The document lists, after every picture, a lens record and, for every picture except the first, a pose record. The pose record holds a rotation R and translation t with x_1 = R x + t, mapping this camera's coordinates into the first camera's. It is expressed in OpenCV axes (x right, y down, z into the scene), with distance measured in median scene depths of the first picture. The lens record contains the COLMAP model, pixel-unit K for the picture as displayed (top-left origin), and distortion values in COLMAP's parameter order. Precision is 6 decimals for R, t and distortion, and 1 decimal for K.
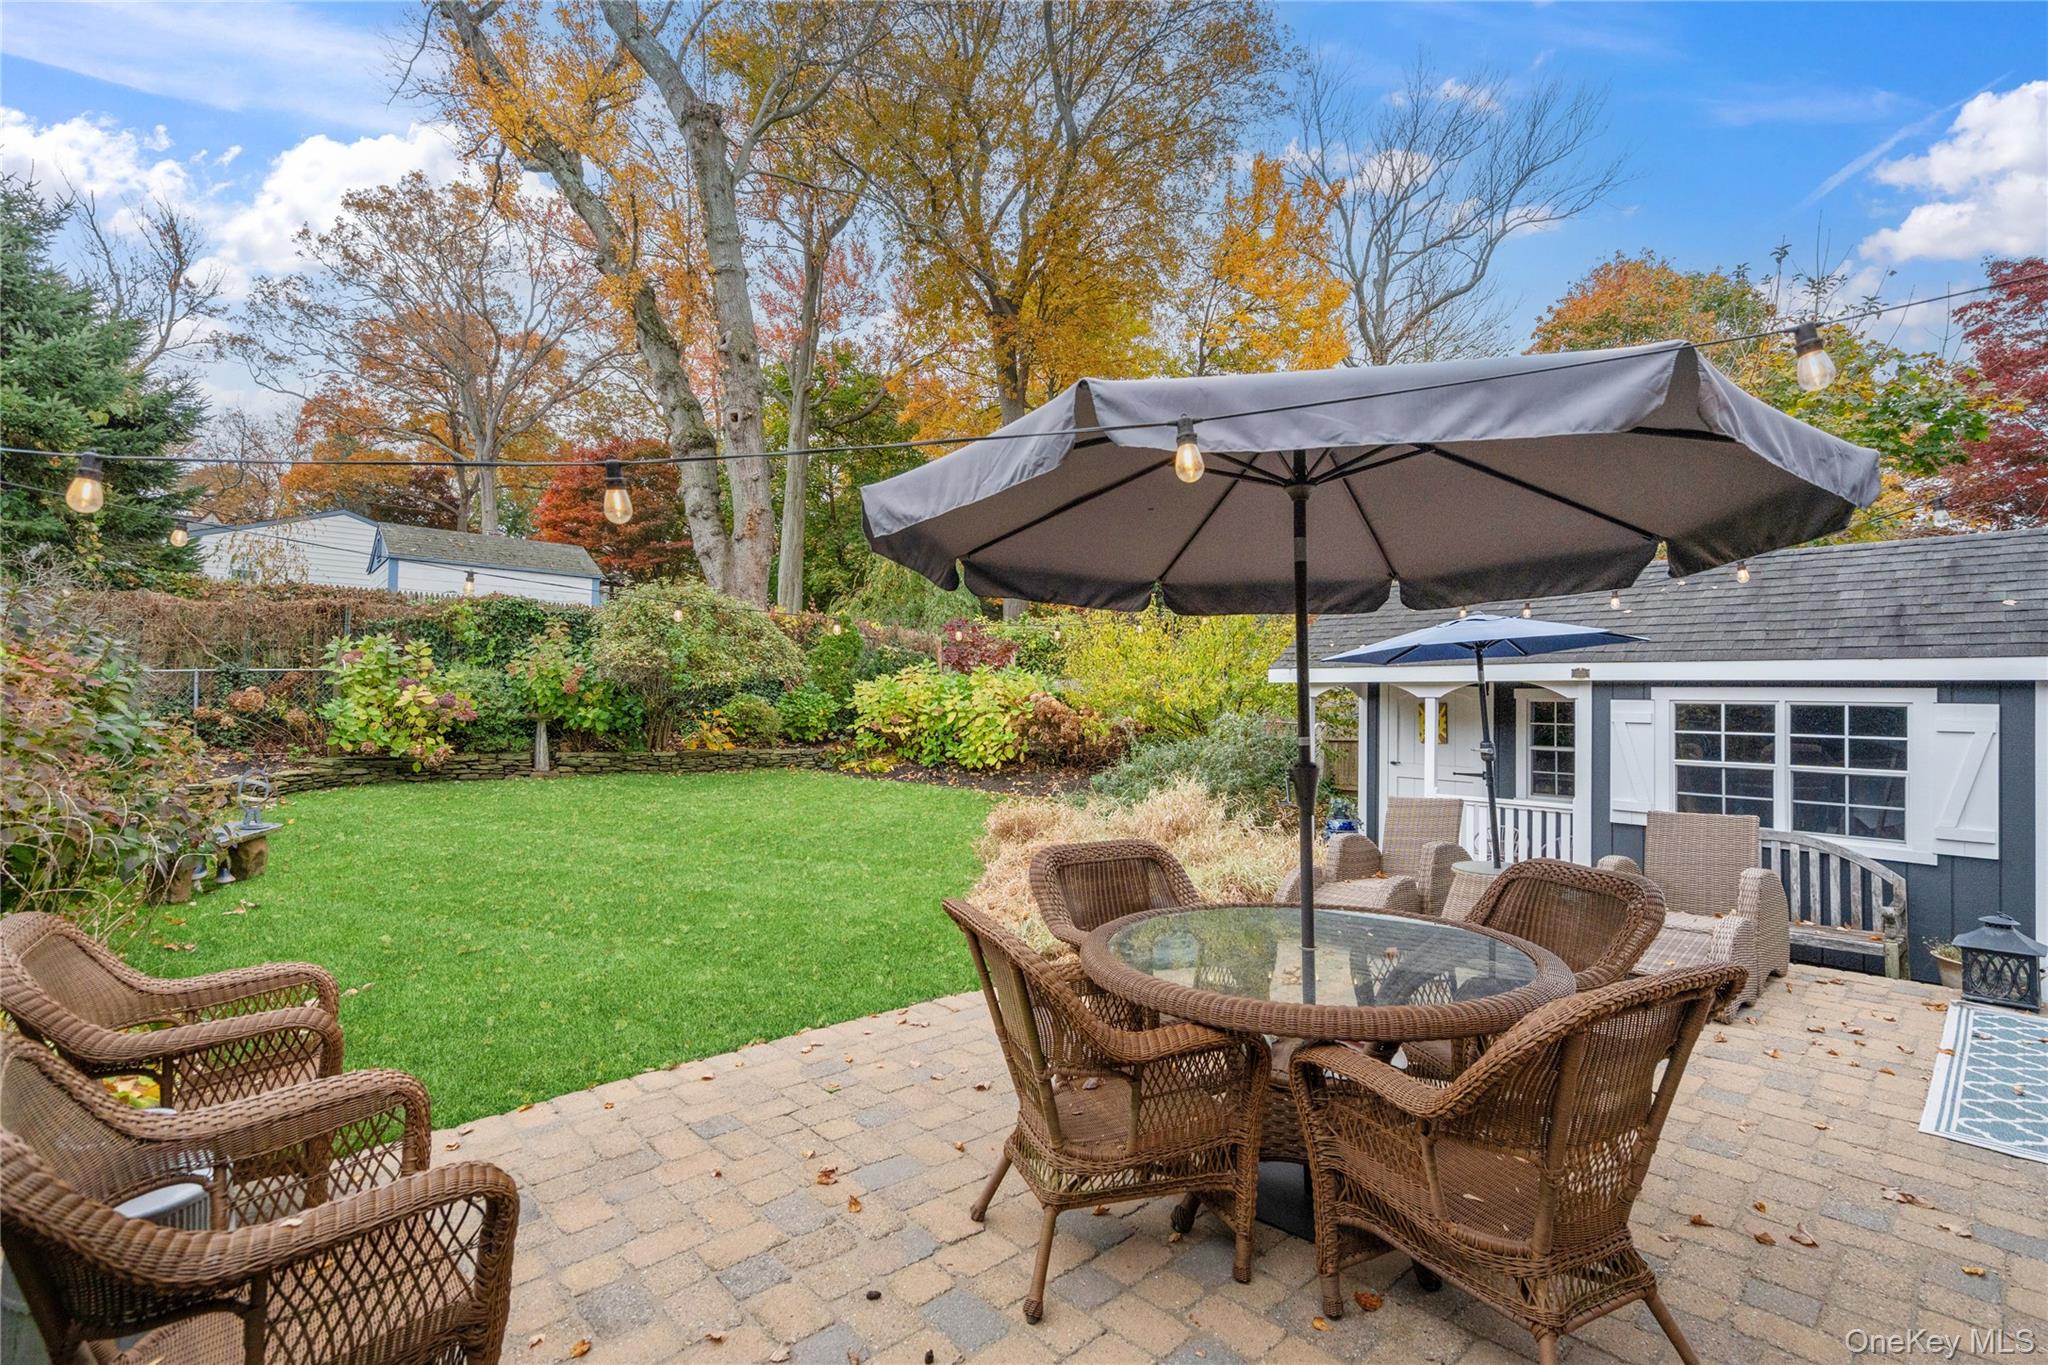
lens RADIAL K [[954.6, 0, 1022.7], [0, 954.6, 693.7], [0, 0, 1]] dist [-0.004833, 0.003692]
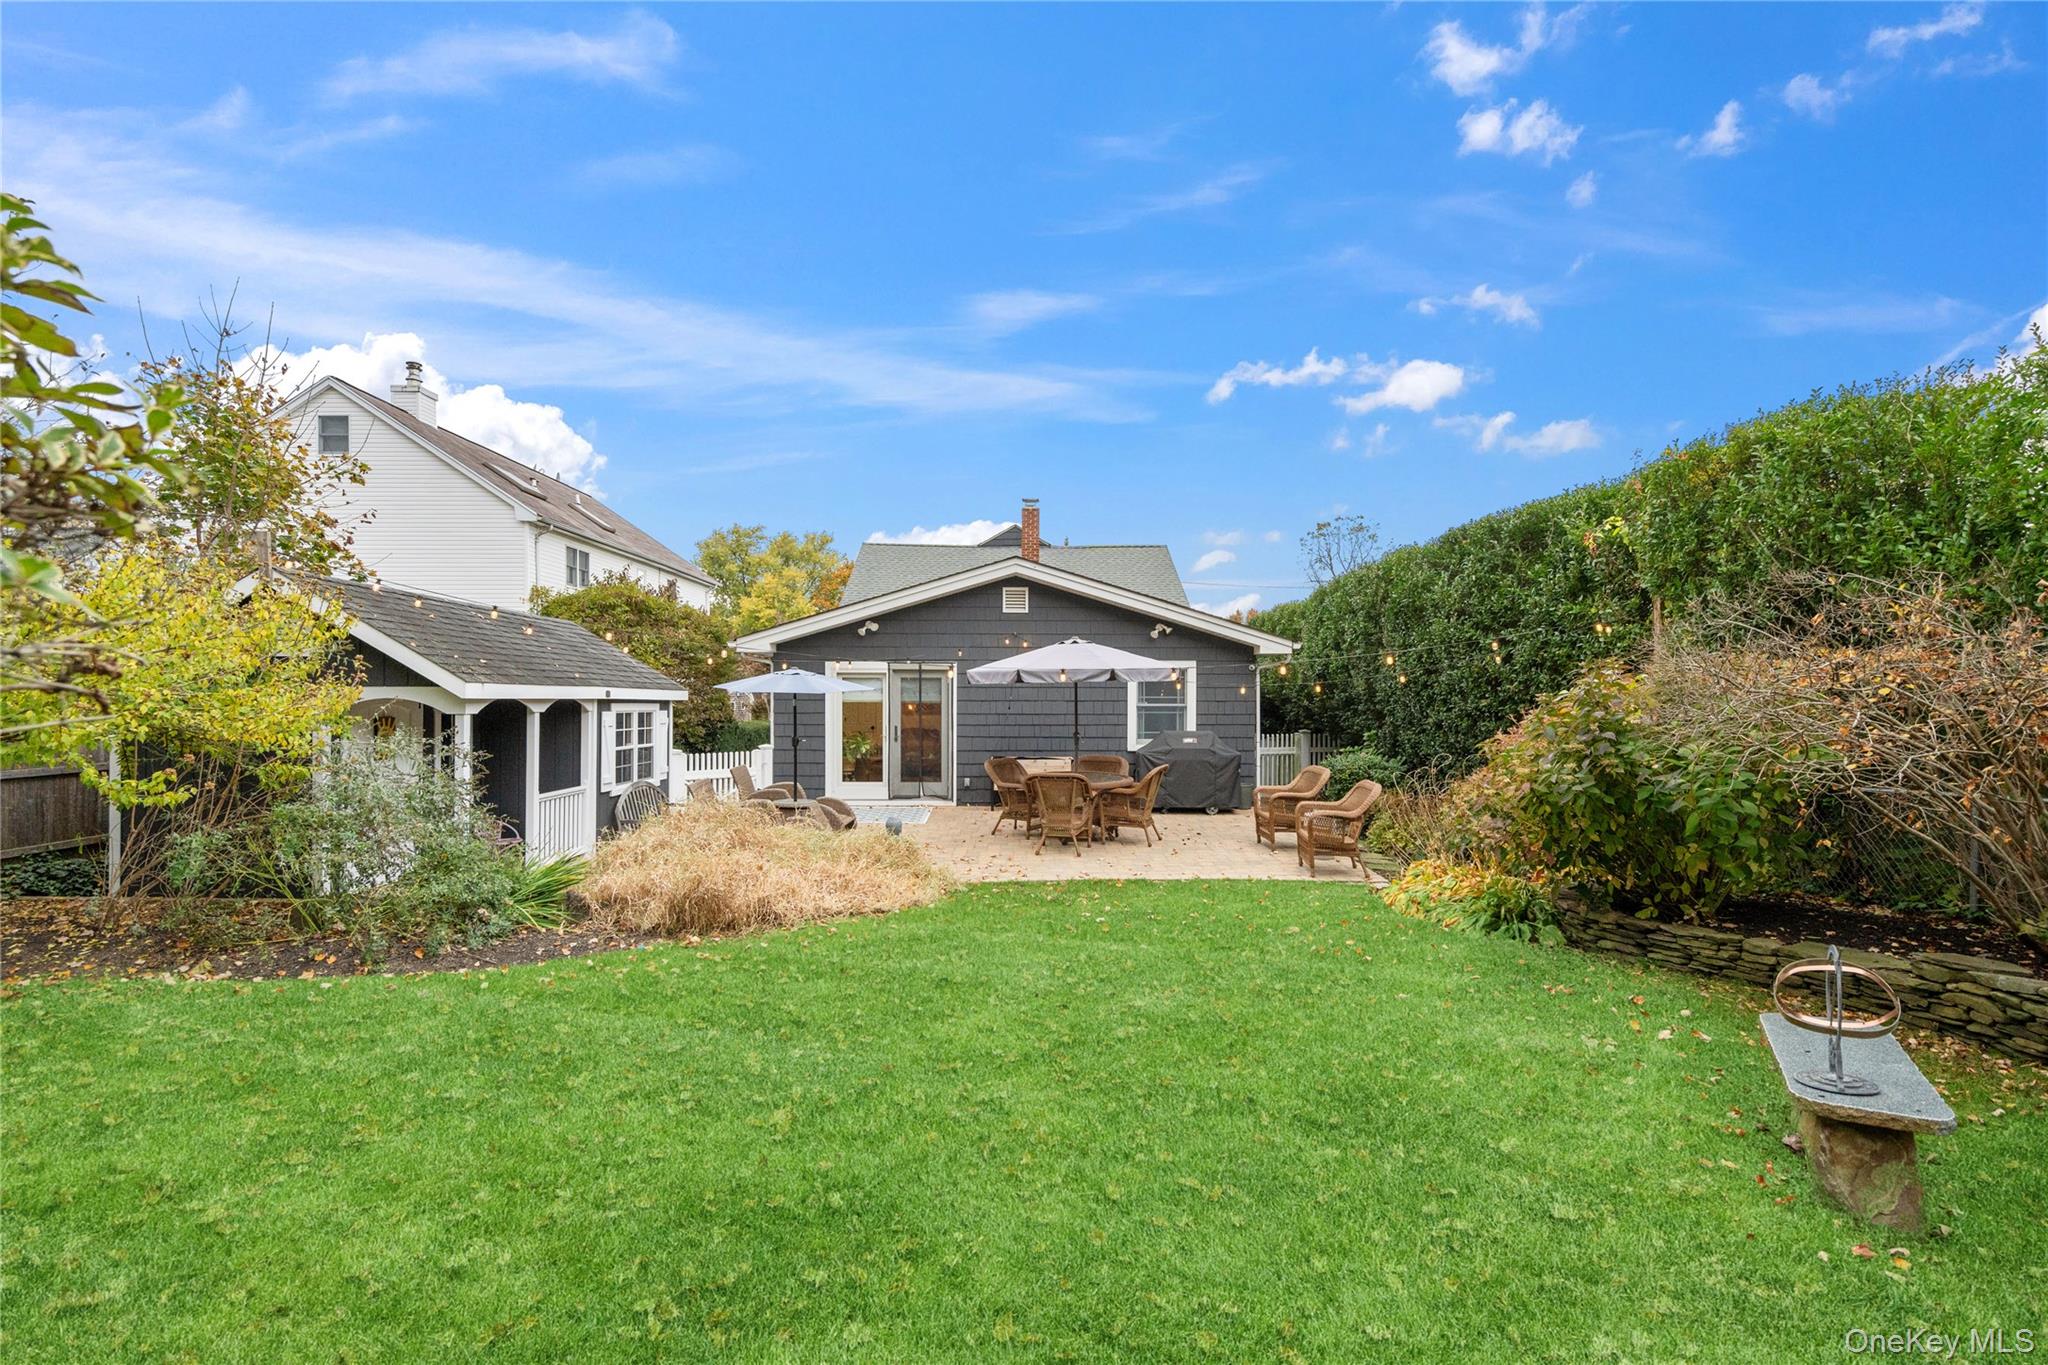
lens RADIAL K [[954.6, 0, 1034.1], [0, 954.6, 703.9], [0, 0, 1]] dist [-0.004833, 0.003692]
pose [[-0.757341, -0.016747, 0.652805, -0.975942], [-0.014851, 0.999854, 0.008422, -0.031420], [-0.652851, -0.003317, -0.757479, 1.865777]]
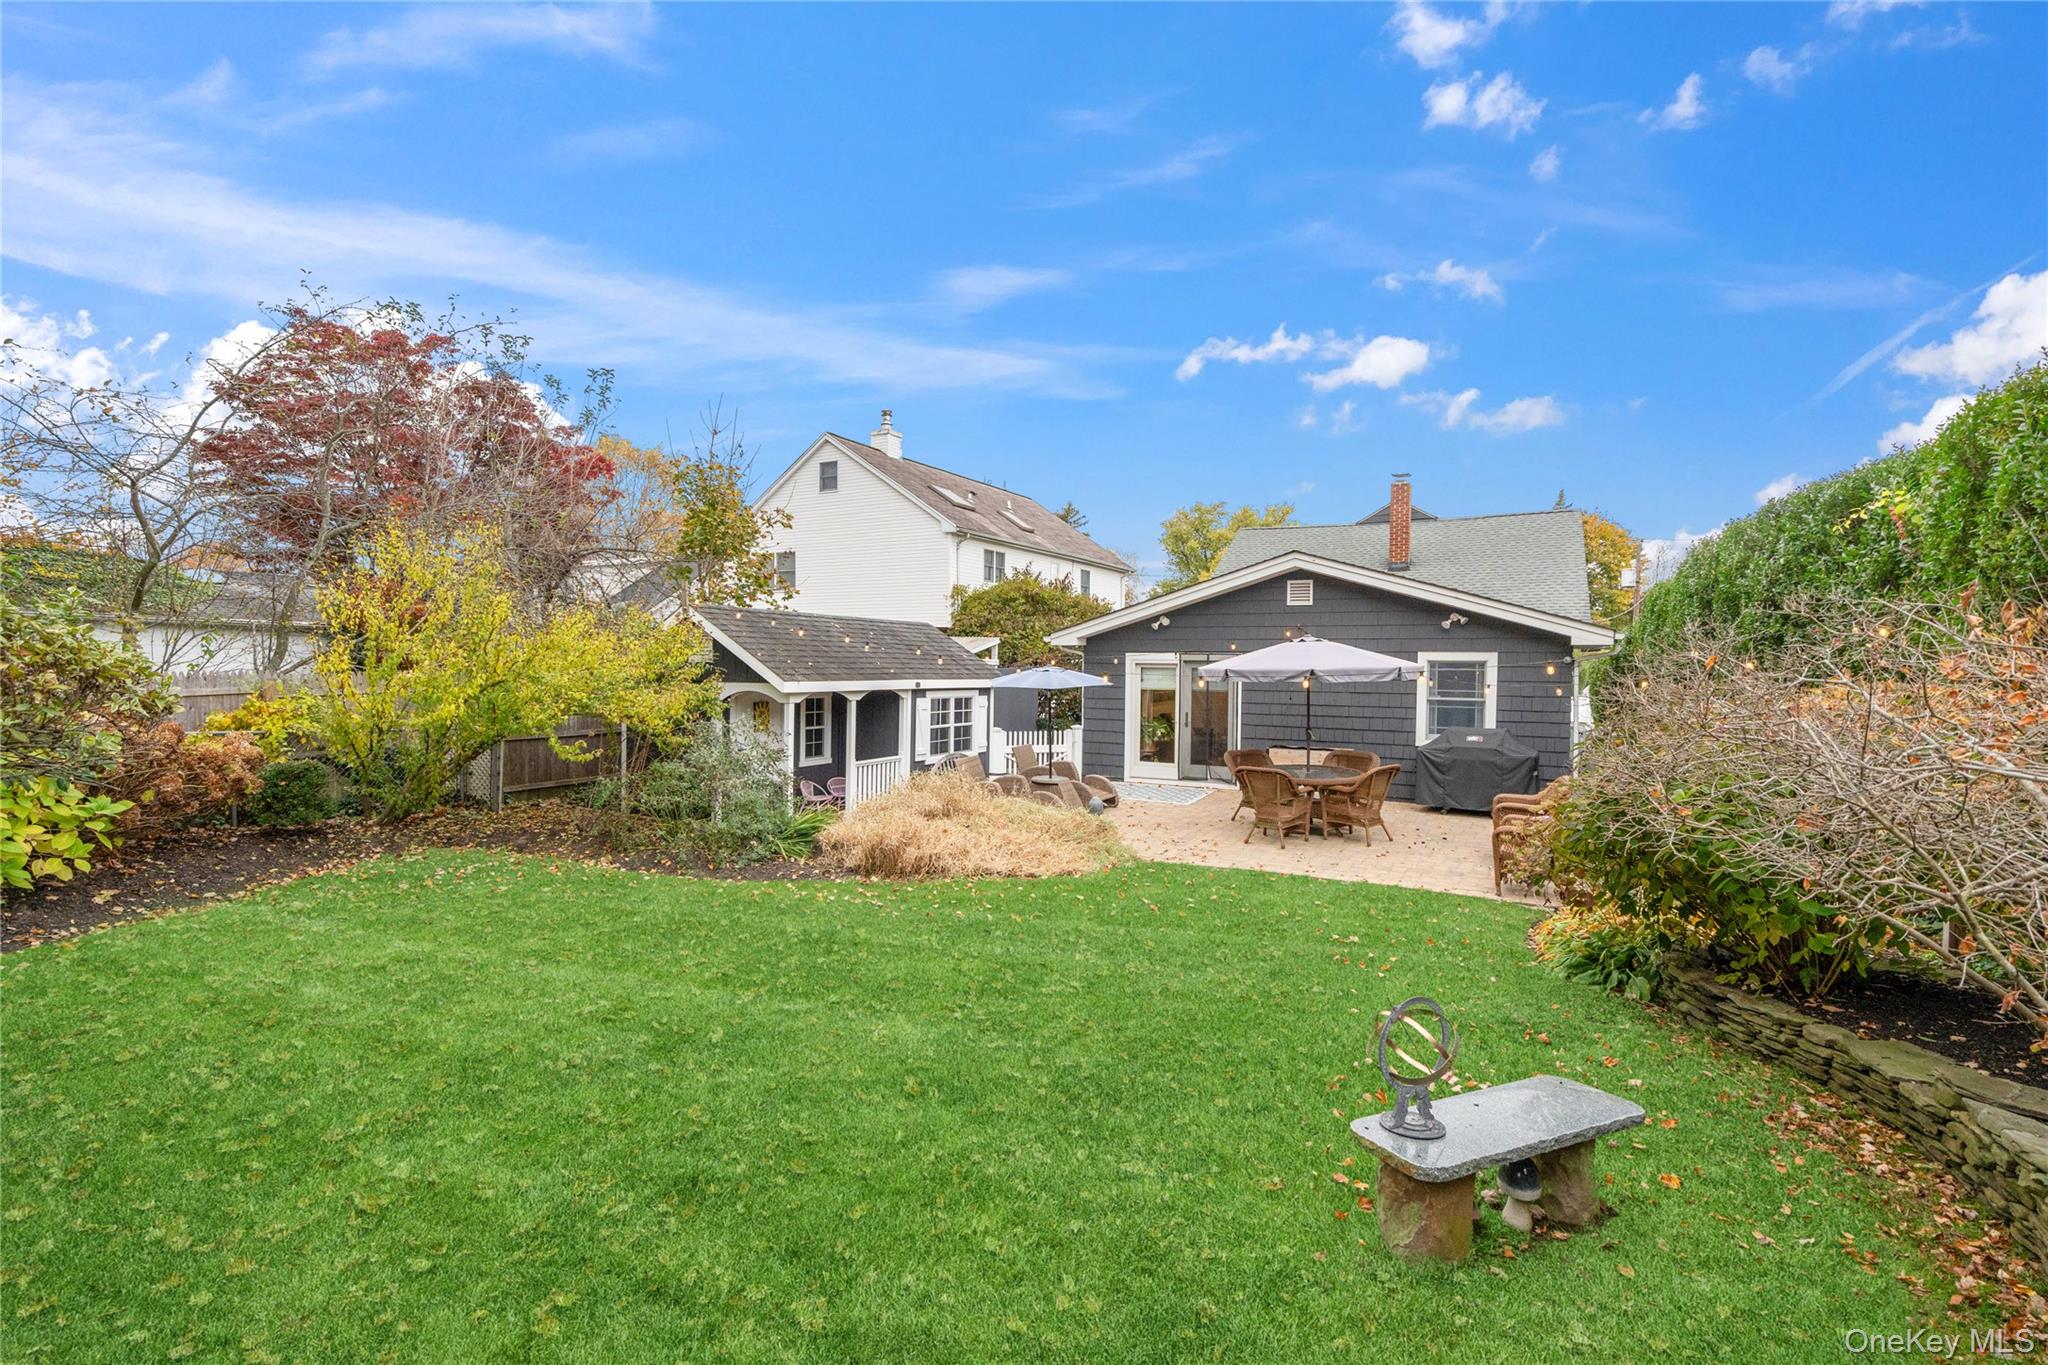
lens RADIAL K [[954.6, 0, 1021.5], [0, 954.6, 690.3], [0, 0, 1]] dist [-0.004833, 0.003692]
pose [[-0.332970, -0.041703, 0.942015, -1.403238], [-0.018558, 0.999118, 0.037672, -0.095082], [-0.942755, -0.004939, -0.333451, 1.586647]]
